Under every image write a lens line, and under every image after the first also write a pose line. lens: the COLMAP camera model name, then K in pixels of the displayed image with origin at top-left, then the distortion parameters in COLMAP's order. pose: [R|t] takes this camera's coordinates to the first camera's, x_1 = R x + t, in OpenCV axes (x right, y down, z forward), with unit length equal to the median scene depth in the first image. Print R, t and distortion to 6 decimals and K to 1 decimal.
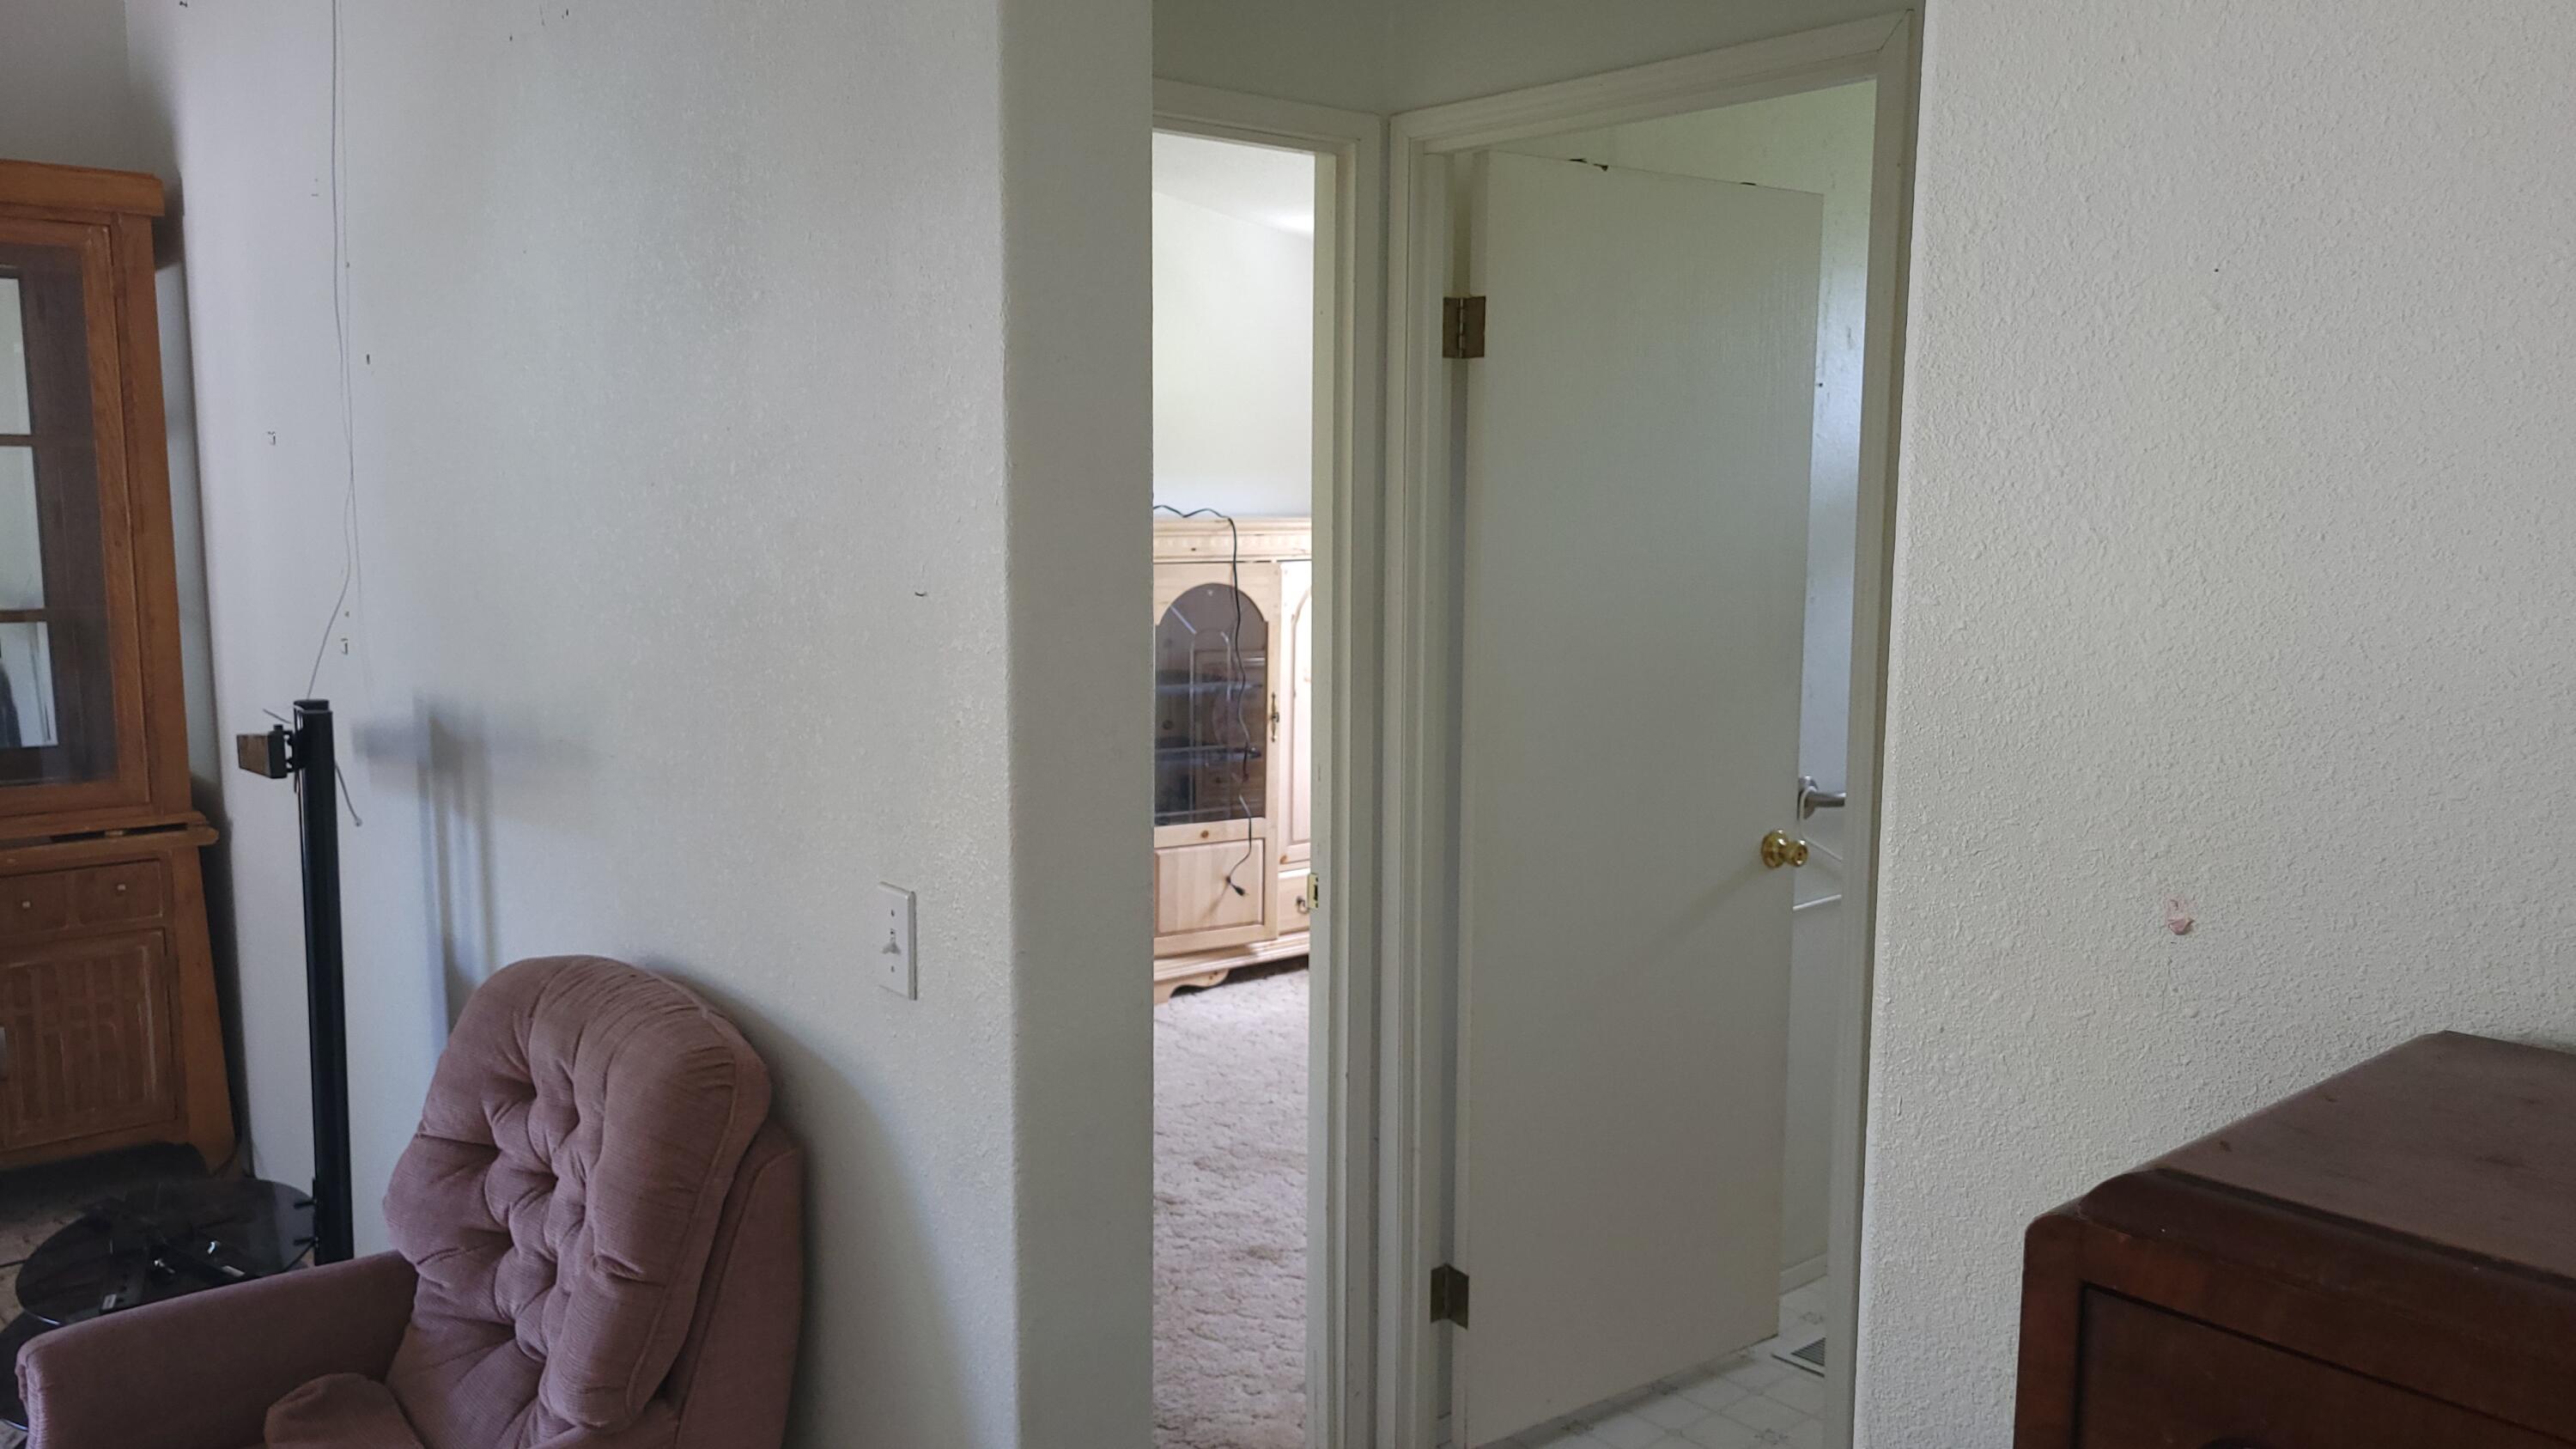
lens RADIAL K [[1939.3, 0, 1295.6], [0, 1939.3, 724.6], [0, 0, 1]] dist [0.065221, -0.037459]
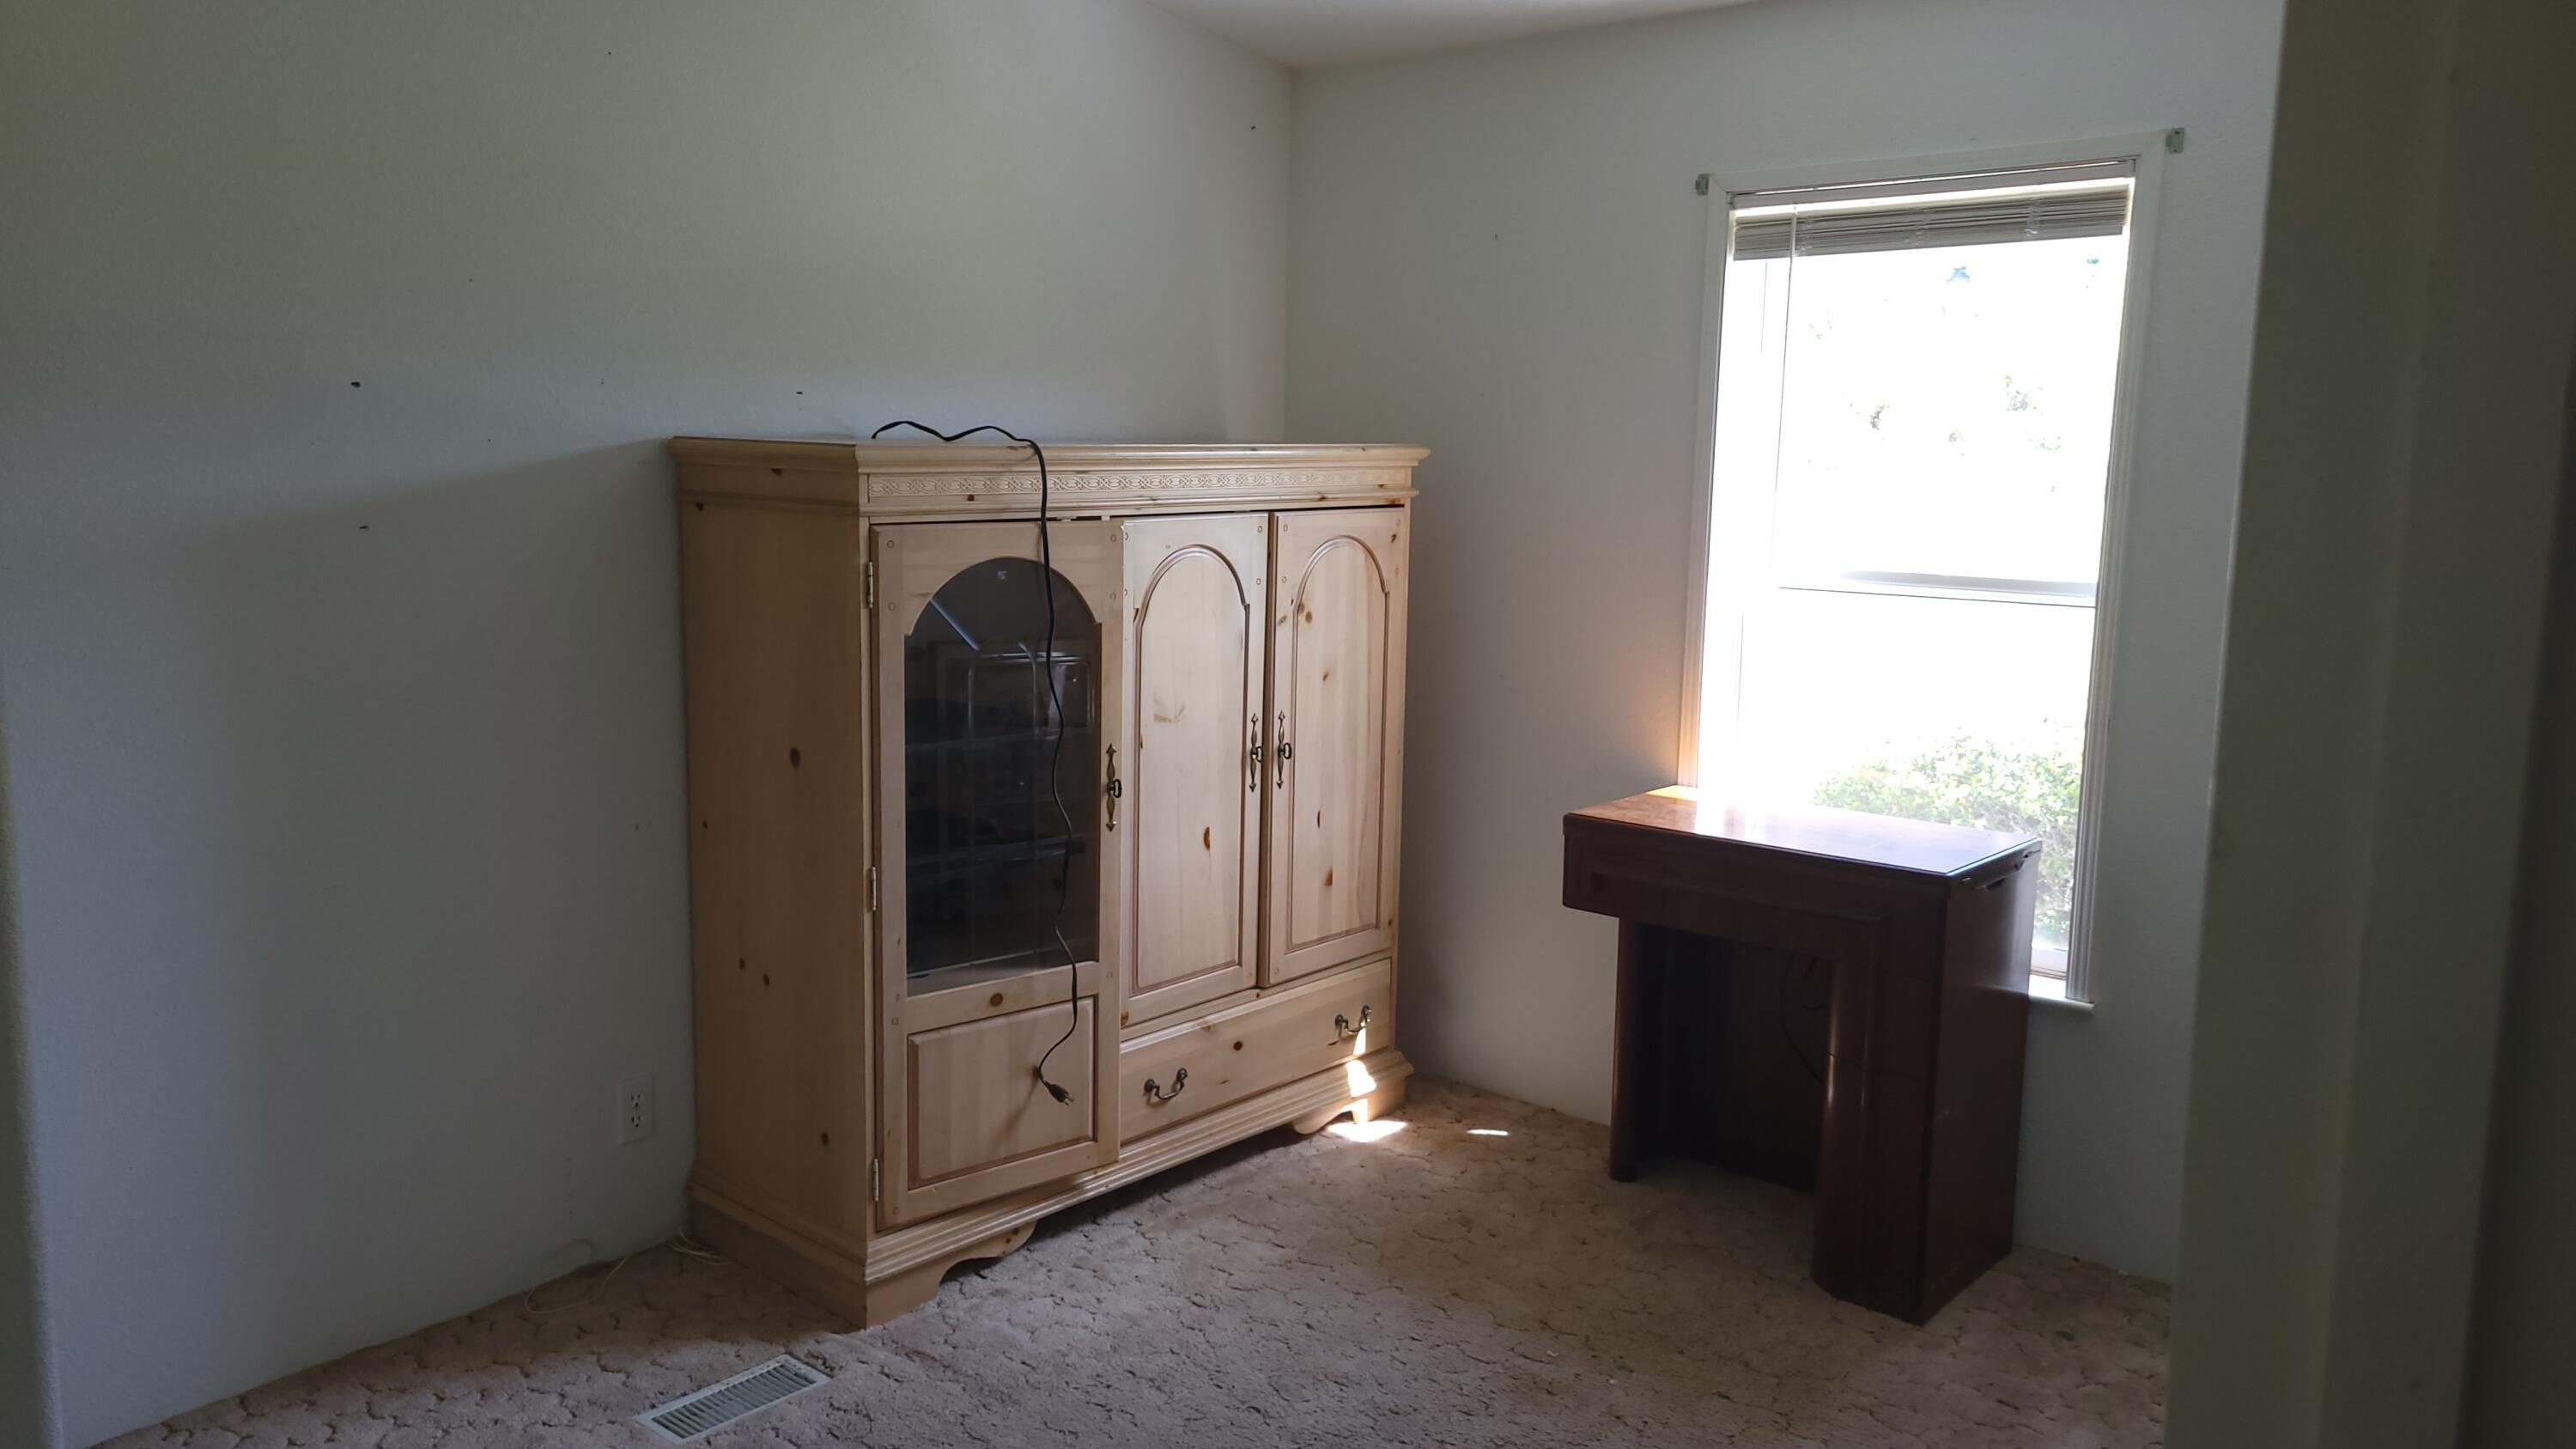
lens RADIAL K [[1939.3, 0, 1269.6], [0, 1939.3, 728.8], [0, 0, 1]] dist [0.065221, -0.037459]
pose [[0.989285, -0.016510, 0.145059, -0.048569], [0.011376, 0.999282, 0.036150, -0.042184], [-0.145551, -0.034112, 0.988762, 0.423309]]
